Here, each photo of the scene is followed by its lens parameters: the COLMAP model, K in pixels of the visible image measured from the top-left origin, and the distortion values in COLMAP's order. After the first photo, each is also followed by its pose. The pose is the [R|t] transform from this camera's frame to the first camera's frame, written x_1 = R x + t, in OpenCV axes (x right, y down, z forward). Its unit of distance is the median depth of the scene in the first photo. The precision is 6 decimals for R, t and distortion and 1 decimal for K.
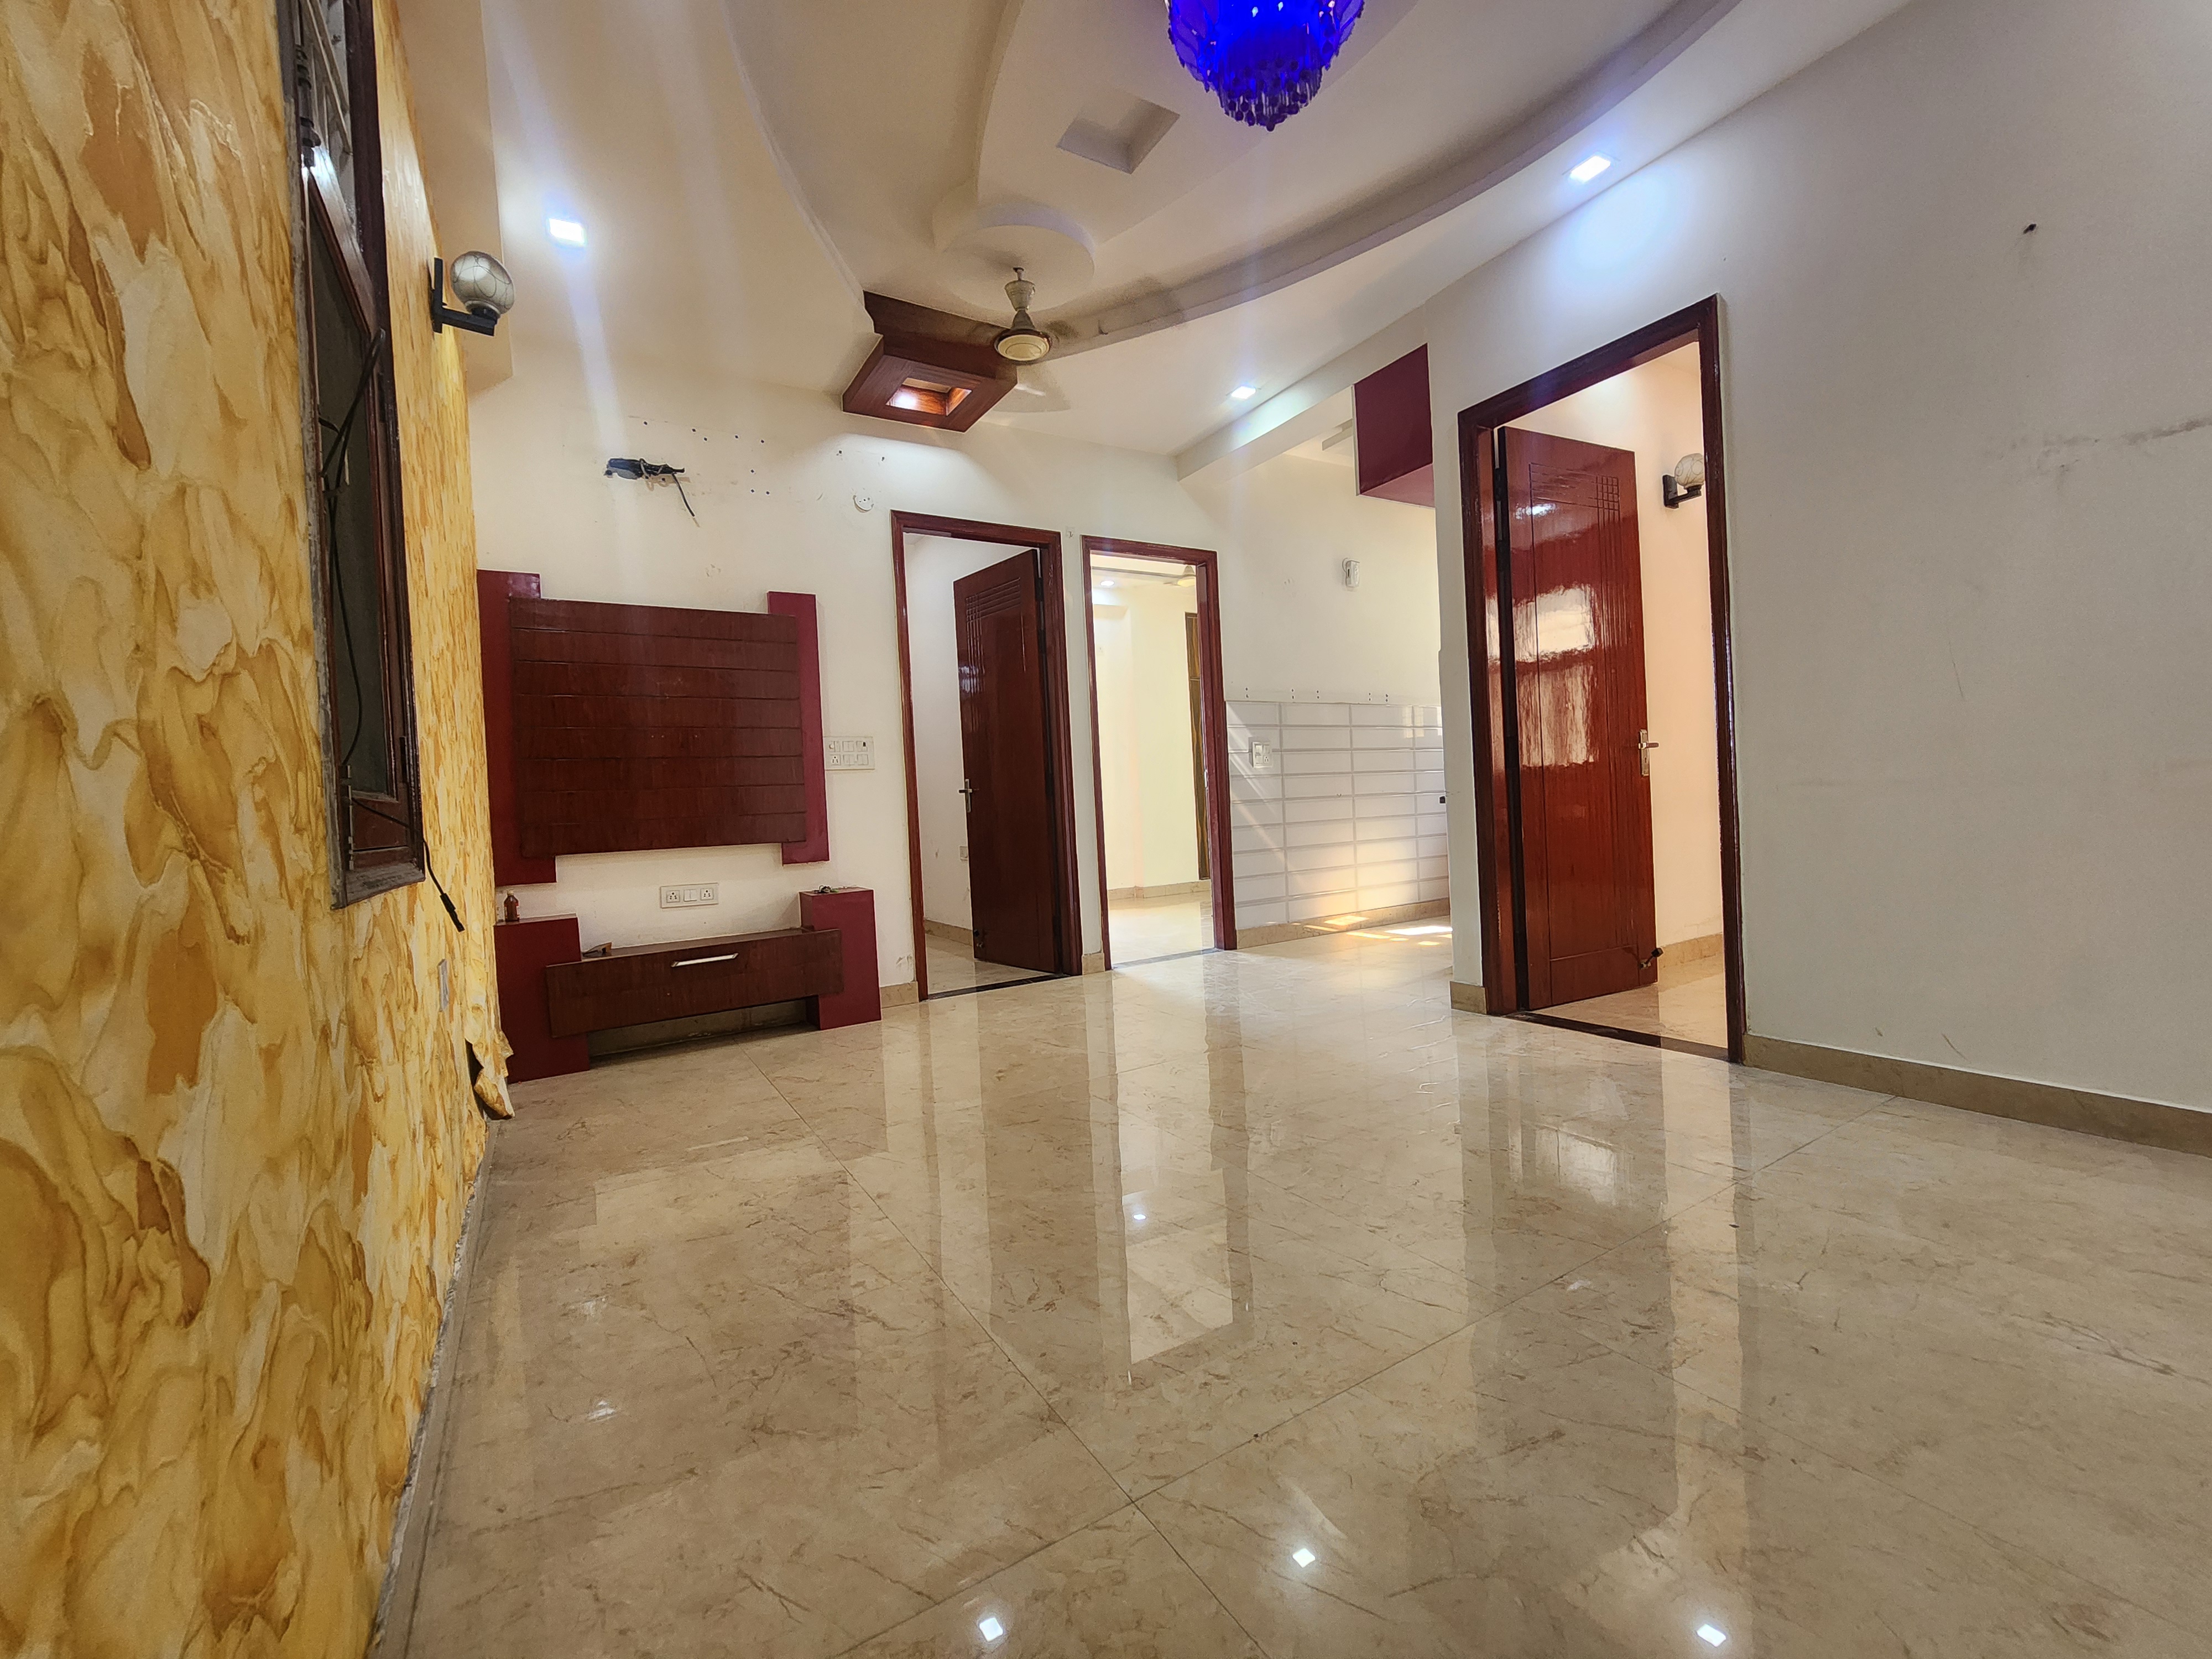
lens RADIAL K [[912.2, 0, 1093.7], [0, 912.2, 828.8], [0, 0, 1]] dist [-0.001356, -0.000043]
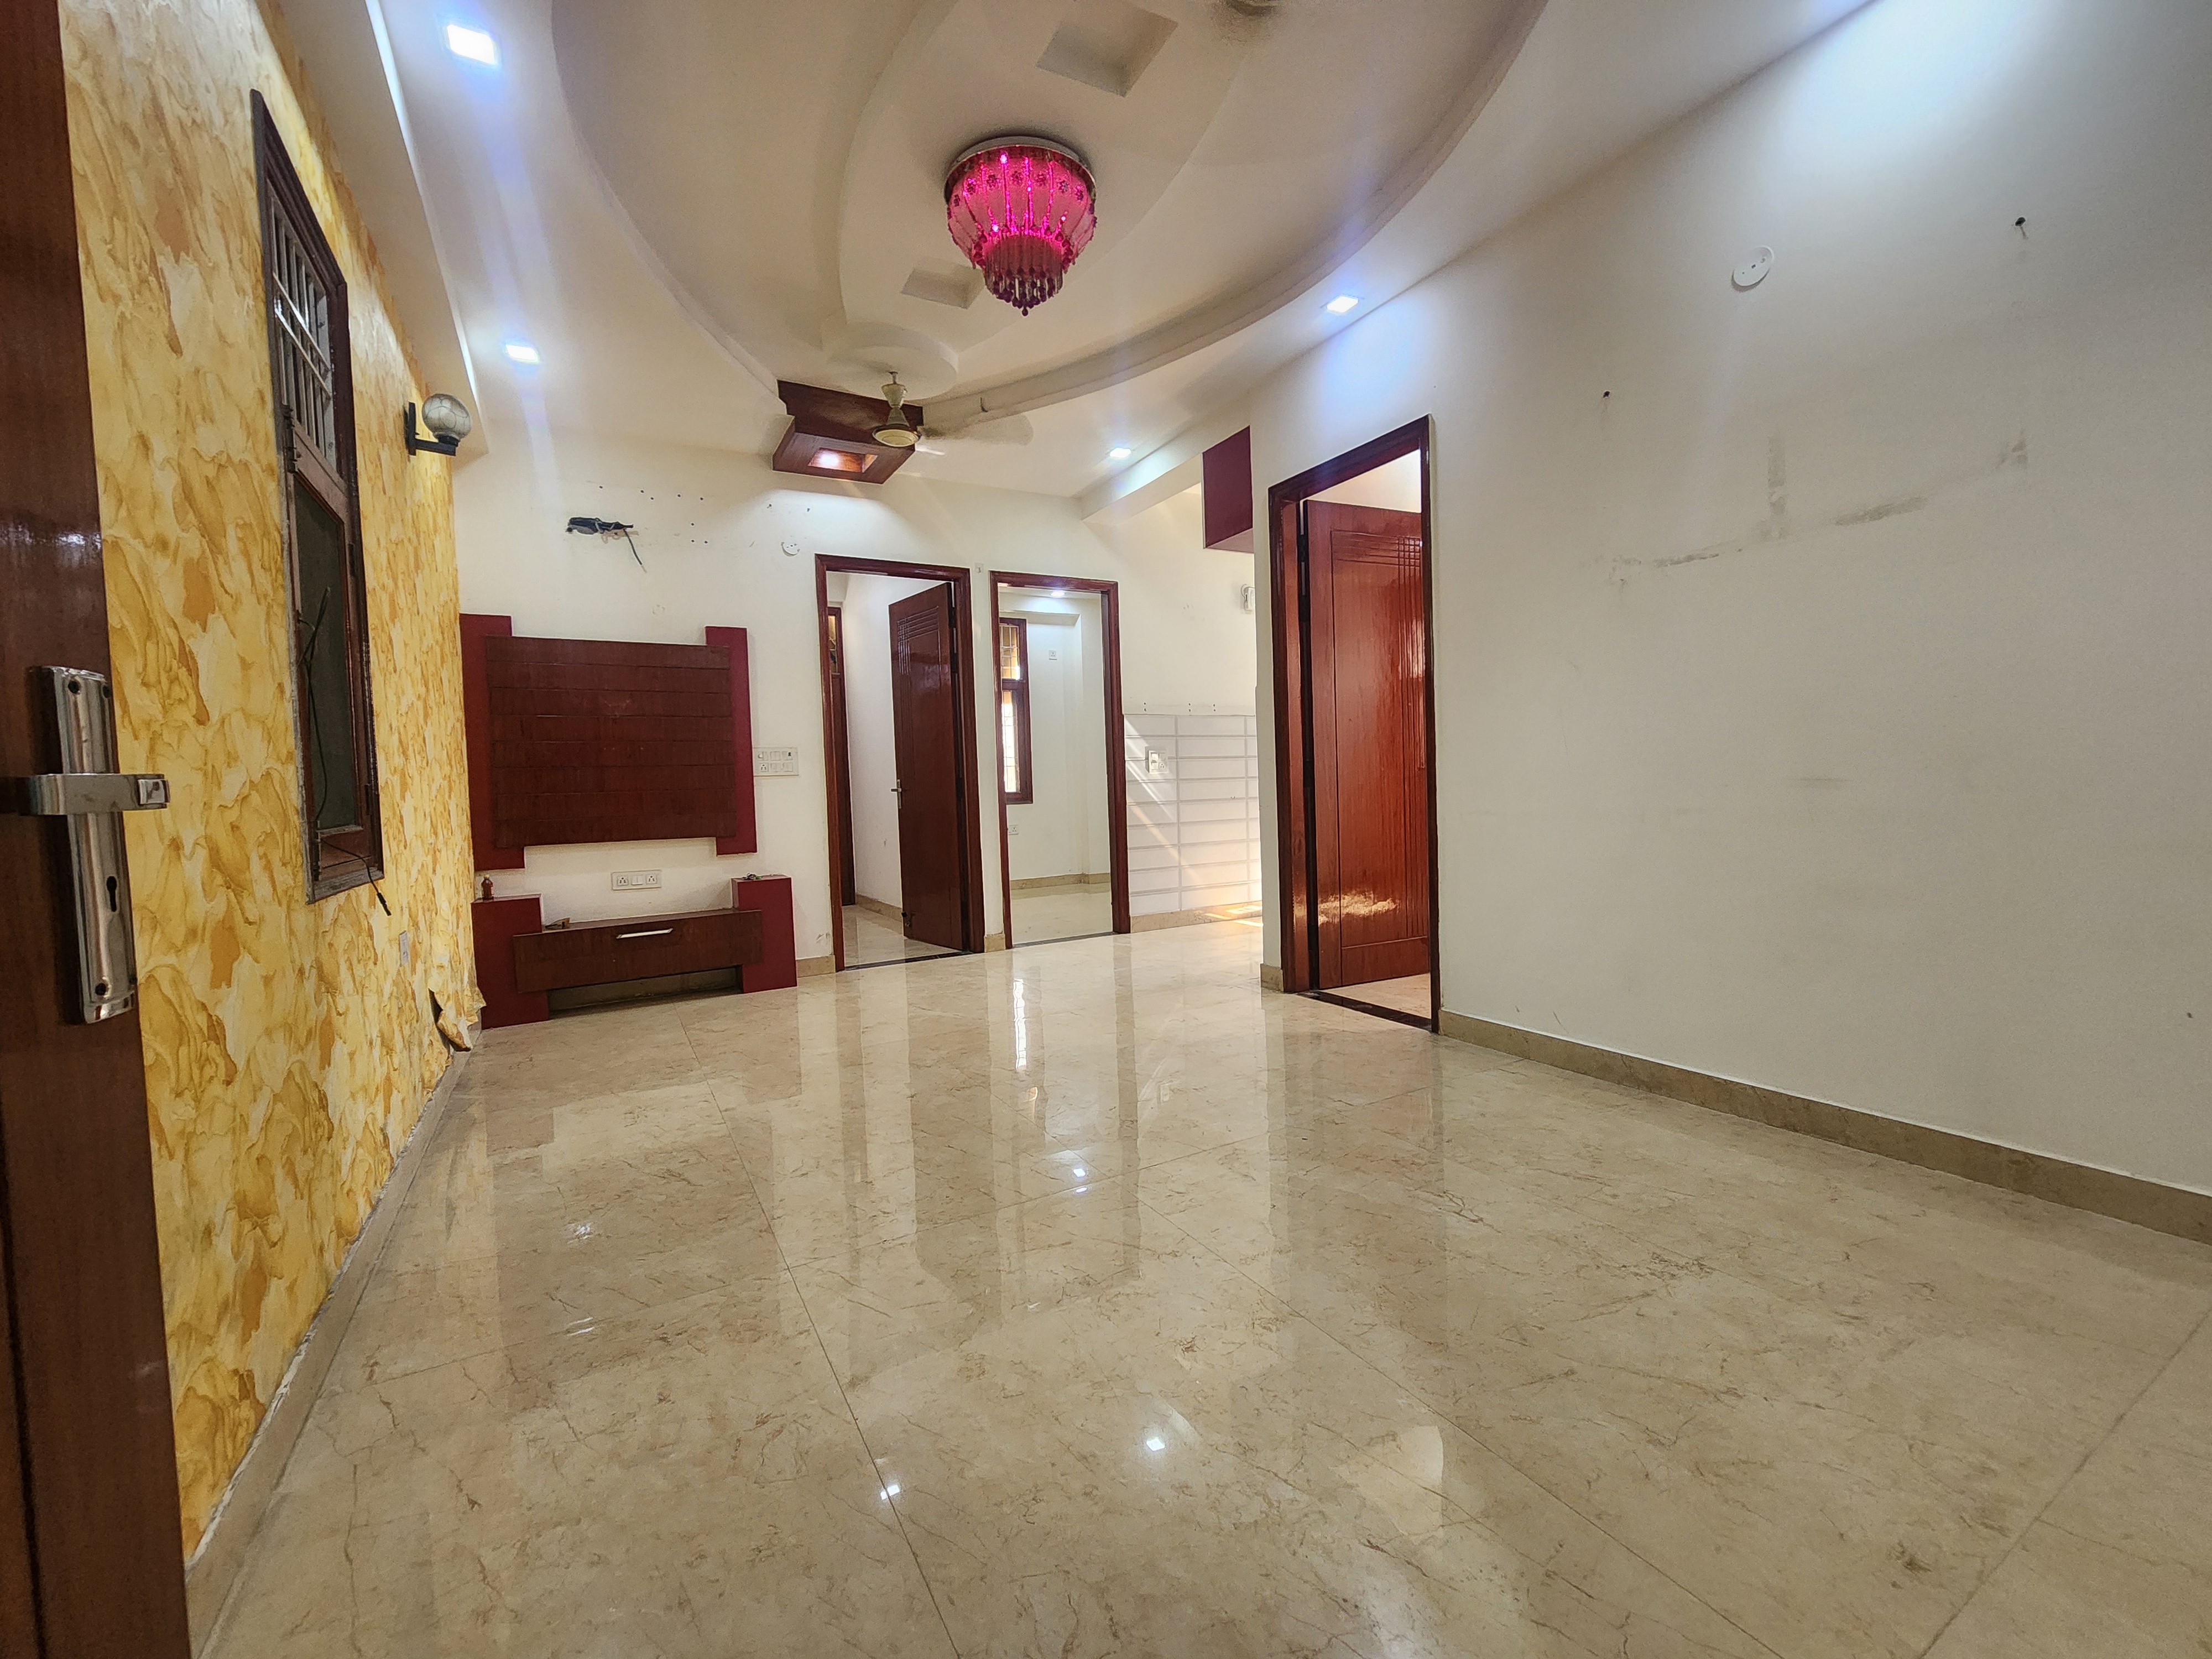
lens RADIAL K [[928.1, 0, 1106.0], [0, 928.1, 829.5], [0, 0, 1]] dist [-0.000771, -0.000207]
pose [[0.999440, 0.017232, -0.028687, 0.235055], [-0.016509, 0.999545, 0.025255, -0.039075], [0.029109, -0.024767, 0.999269, -0.231679]]
